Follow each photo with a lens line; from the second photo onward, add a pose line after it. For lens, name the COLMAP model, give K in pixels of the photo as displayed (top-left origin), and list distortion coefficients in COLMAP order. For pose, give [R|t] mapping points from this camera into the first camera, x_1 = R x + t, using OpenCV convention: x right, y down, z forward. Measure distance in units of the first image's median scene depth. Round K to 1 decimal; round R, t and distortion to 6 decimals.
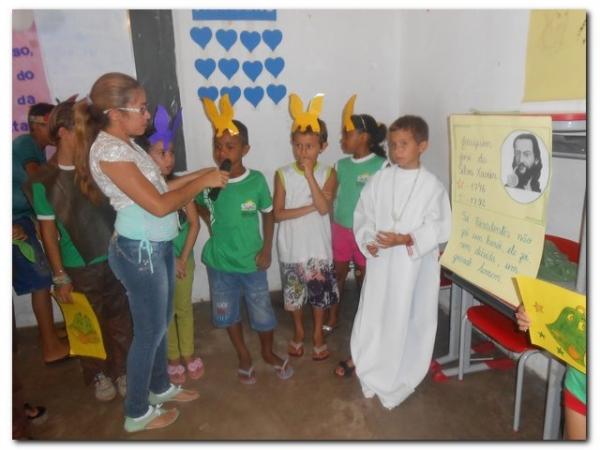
lens RADIAL K [[442.5, 0, 287.1], [0, 442.5, 224.9], [0, 0, 1]] dist [-0.003651, -0.002587]
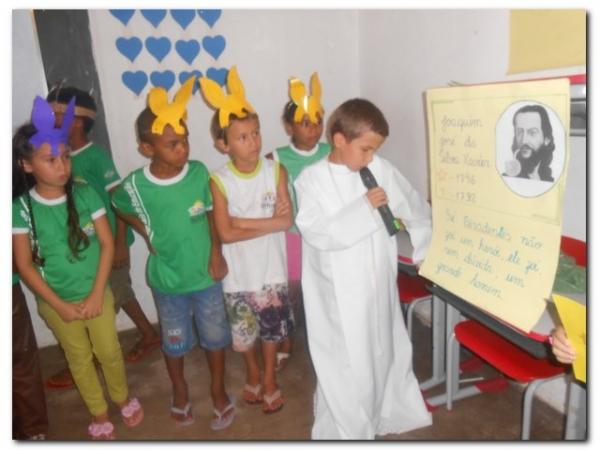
lens RADIAL K [[446.9, 0, 298.7], [0, 446.9, 223.3], [0, 0, 1]] dist [-0.041727, 0.052151]
pose [[0.993242, -0.048400, 0.105491, 0.044799], [0.048654, 0.998816, 0.000165, -0.019134], [-0.105374, 0.004969, 0.994420, 0.230989]]
